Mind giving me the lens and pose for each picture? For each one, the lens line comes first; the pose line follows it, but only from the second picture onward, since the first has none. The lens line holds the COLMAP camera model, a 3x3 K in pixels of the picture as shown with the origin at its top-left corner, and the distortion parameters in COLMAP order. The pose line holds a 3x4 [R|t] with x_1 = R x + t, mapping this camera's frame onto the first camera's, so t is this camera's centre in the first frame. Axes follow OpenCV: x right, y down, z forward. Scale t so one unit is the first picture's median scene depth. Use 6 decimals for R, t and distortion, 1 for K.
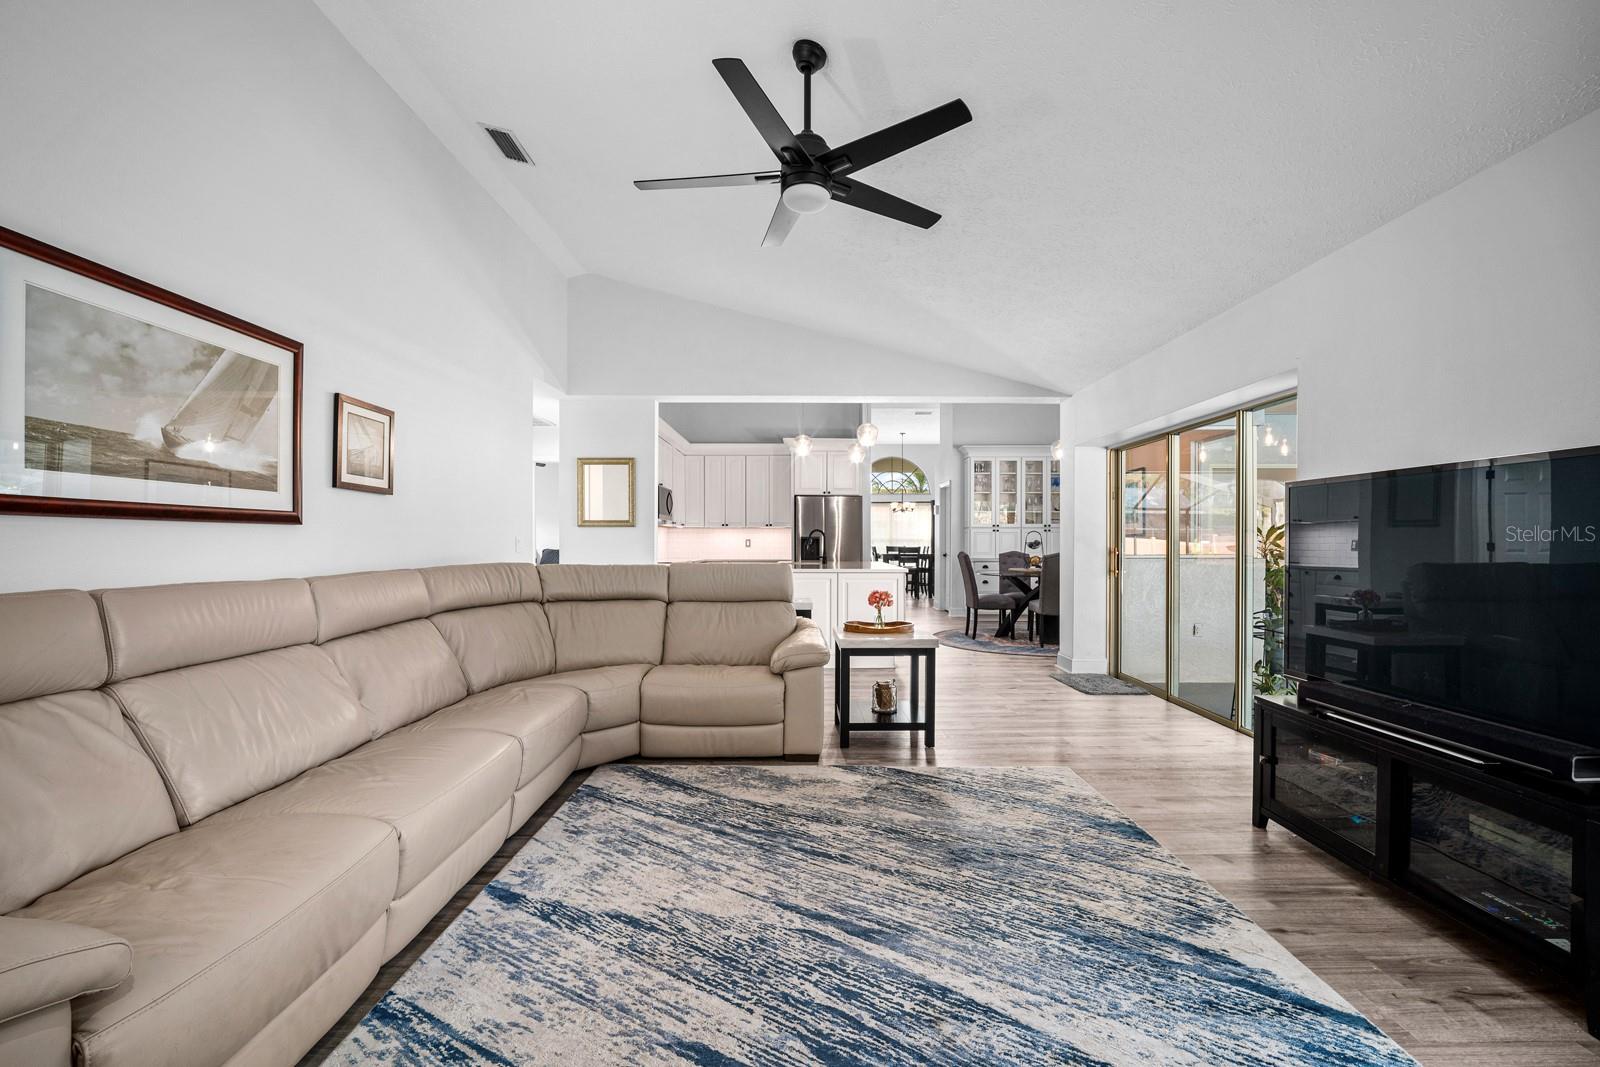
lens RADIAL K [[682.6, 0, 800.0], [0, 682.6, 533.5], [0, 0, 1]] dist [-0.014576, 0.000109]
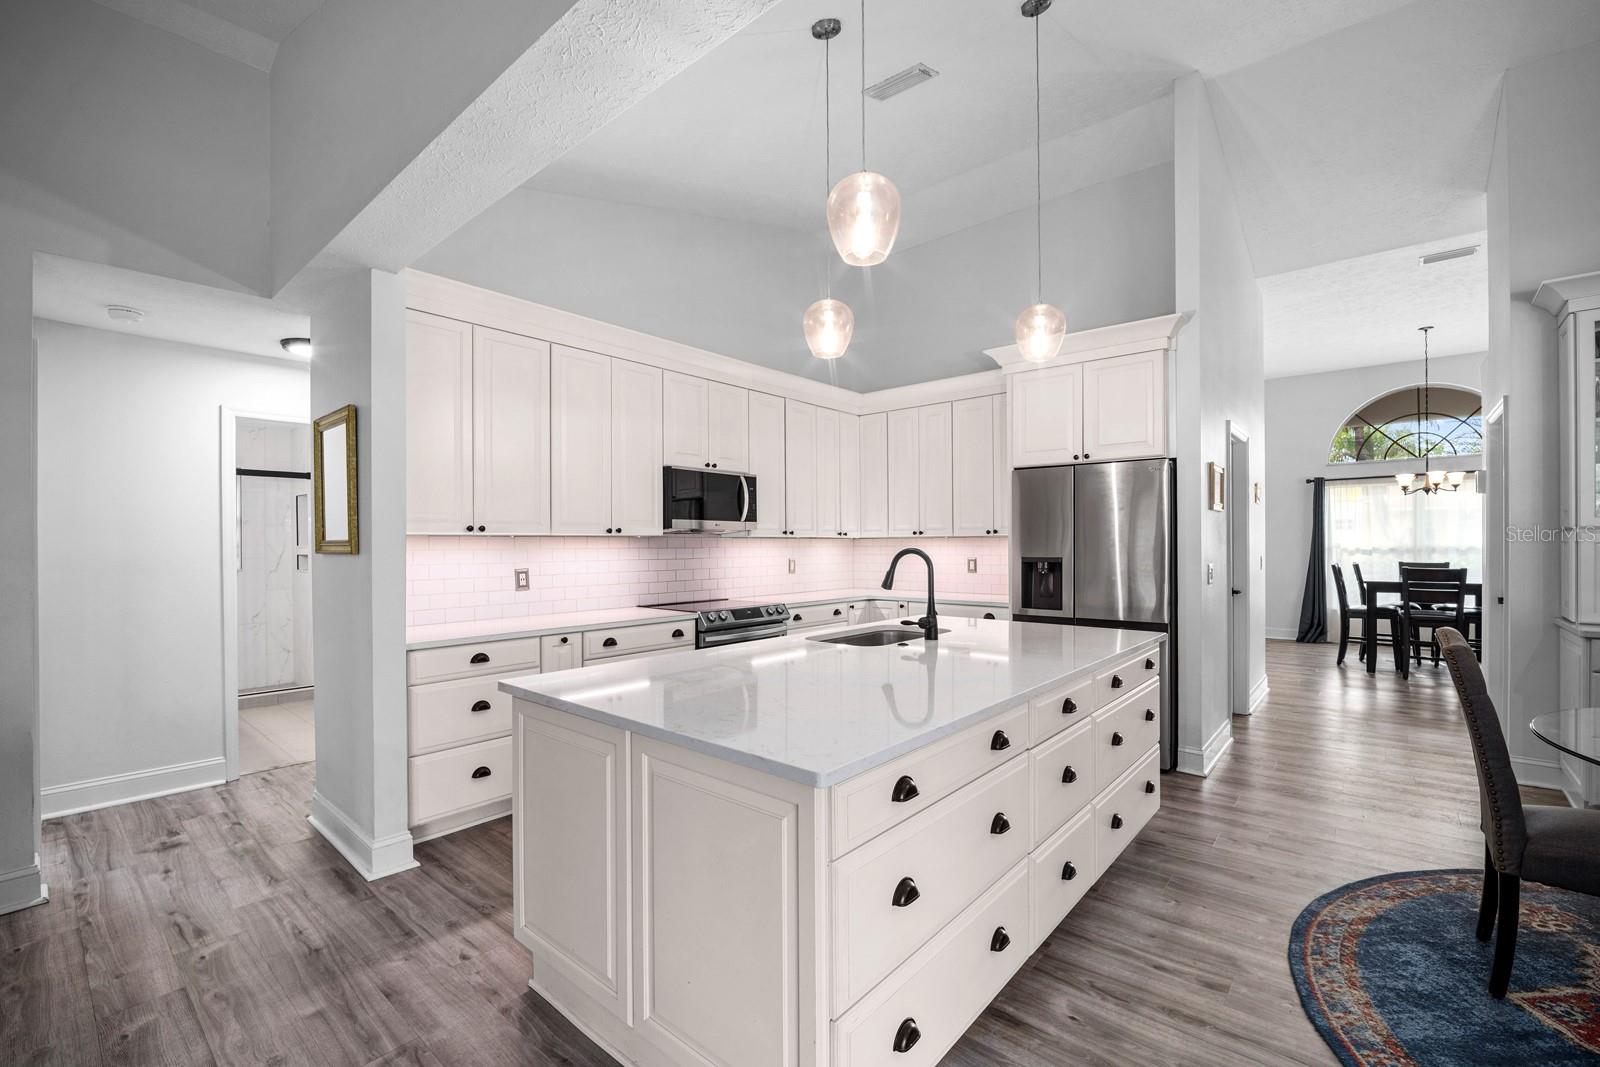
lens RADIAL K [[682.6, 0, 800.0], [0, 682.6, 533.5], [0, 0, 1]] dist [-0.014576, 0.000109]
pose [[0.760975, -0.006785, -0.648745, 0.171869], [0.005132, 0.999977, -0.004439, -0.005263], [0.648761, 0.000049, 0.760993, 0.512017]]
